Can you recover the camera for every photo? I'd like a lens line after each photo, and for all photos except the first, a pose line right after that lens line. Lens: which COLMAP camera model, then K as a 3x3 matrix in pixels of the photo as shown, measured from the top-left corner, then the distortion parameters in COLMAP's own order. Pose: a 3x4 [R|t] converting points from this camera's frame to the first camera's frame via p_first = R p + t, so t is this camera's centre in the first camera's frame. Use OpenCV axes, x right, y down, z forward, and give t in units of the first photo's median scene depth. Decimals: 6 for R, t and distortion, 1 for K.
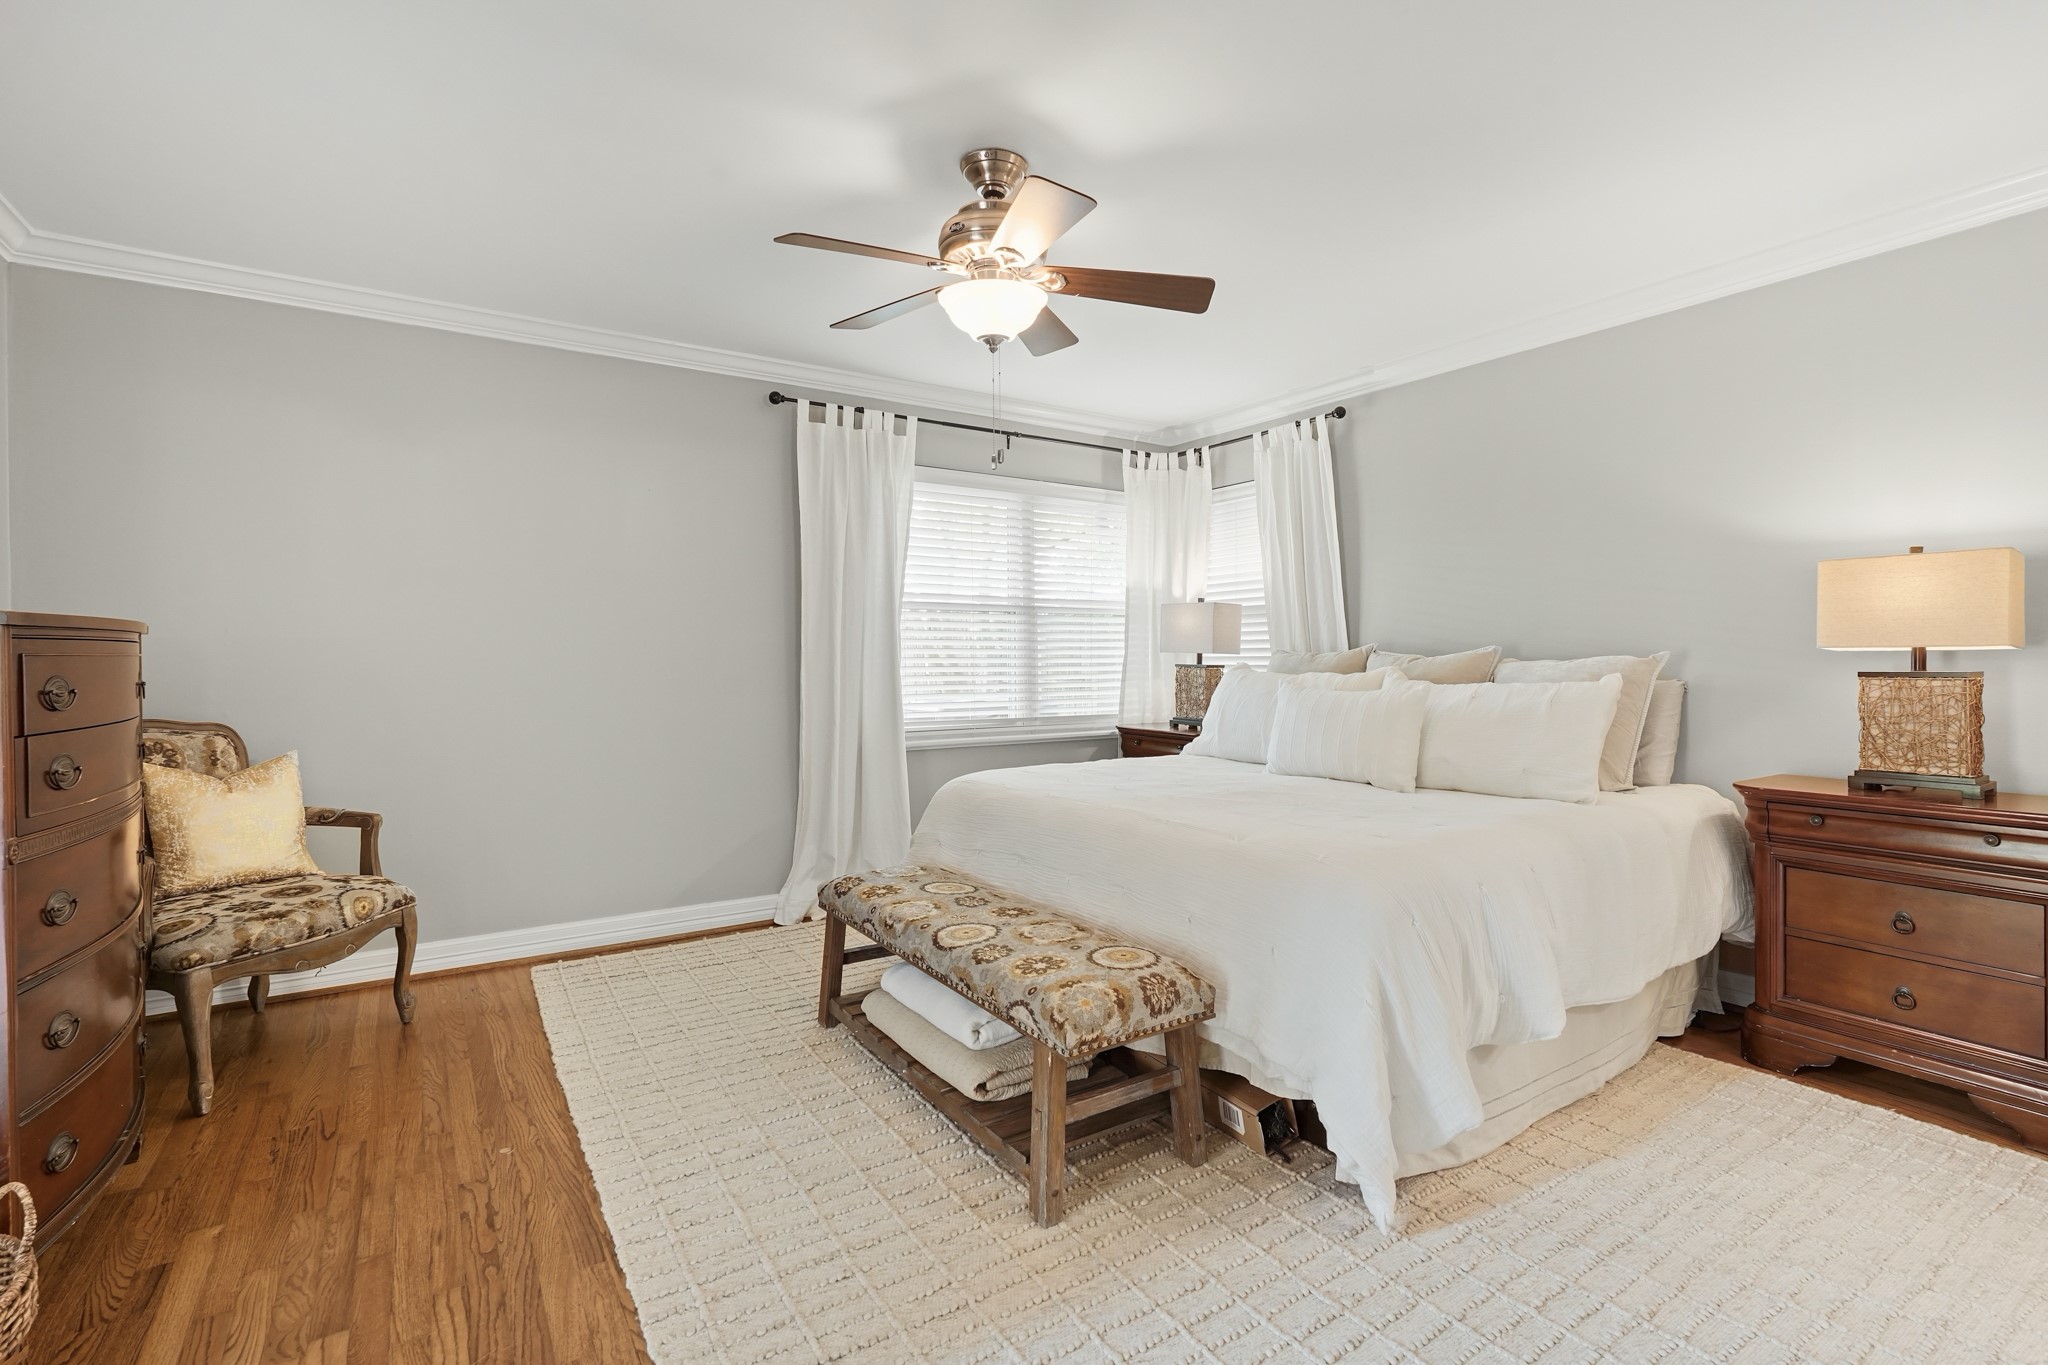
lens RADIAL K [[914.2, 0, 1019.5], [0, 914.2, 661.7], [0, 0, 1]] dist [-0.011305, -0.000171]
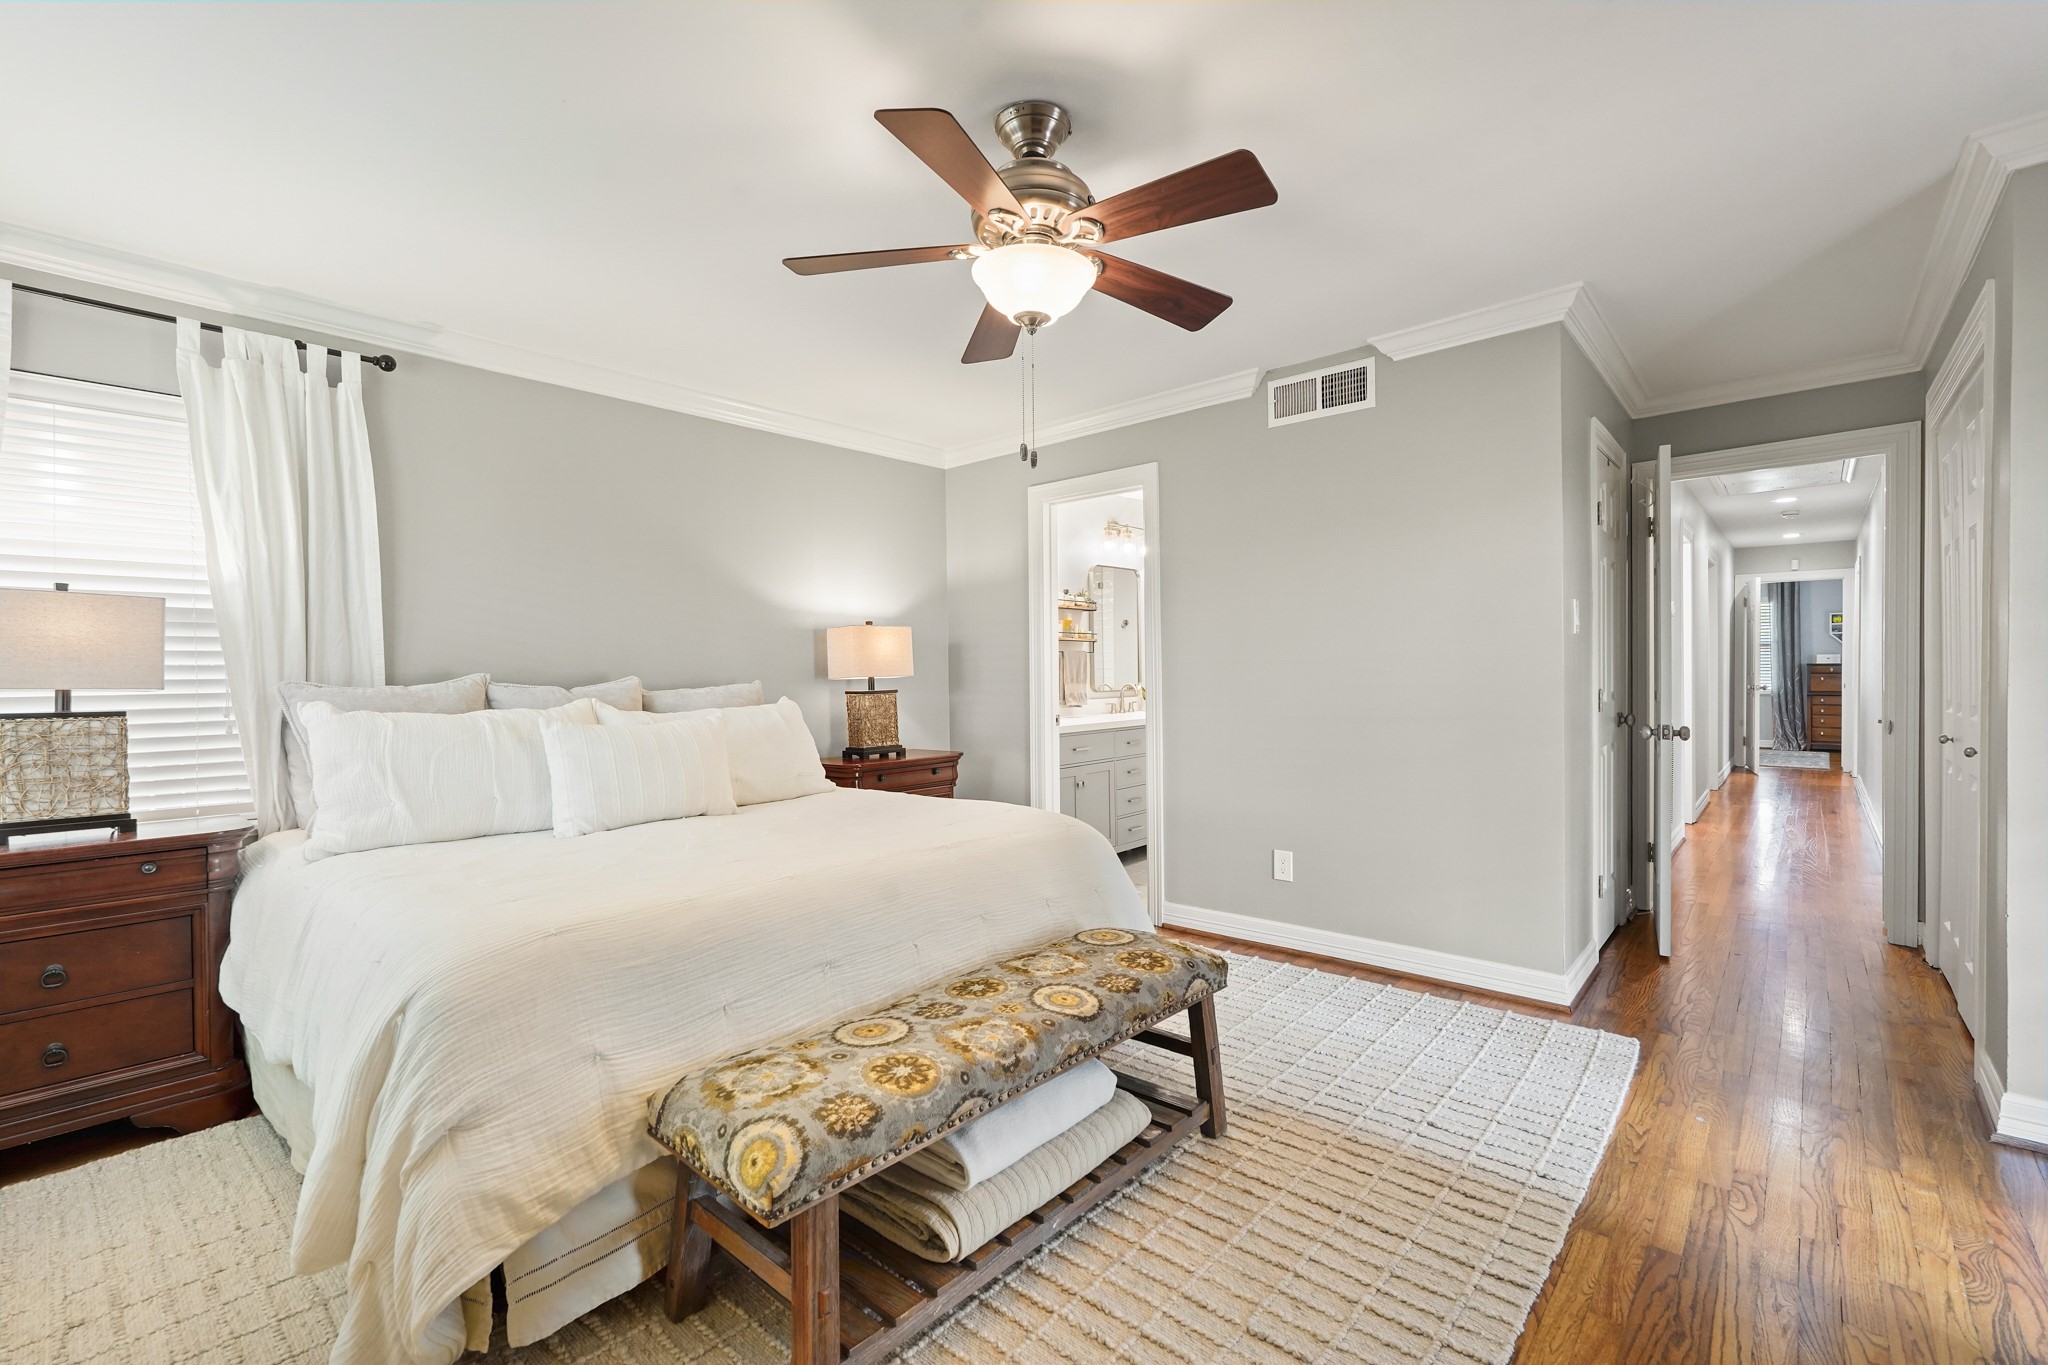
lens RADIAL K [[914.2, 0, 1019.5], [0, 914.2, 661.7], [0, 0, 1]] dist [-0.011305, -0.000171]
pose [[-0.259457, 0.023053, 0.965480, -0.784856], [0.023017, 0.999579, -0.017682, -0.006878], [-0.965480, 0.017635, -0.259878, 1.112844]]
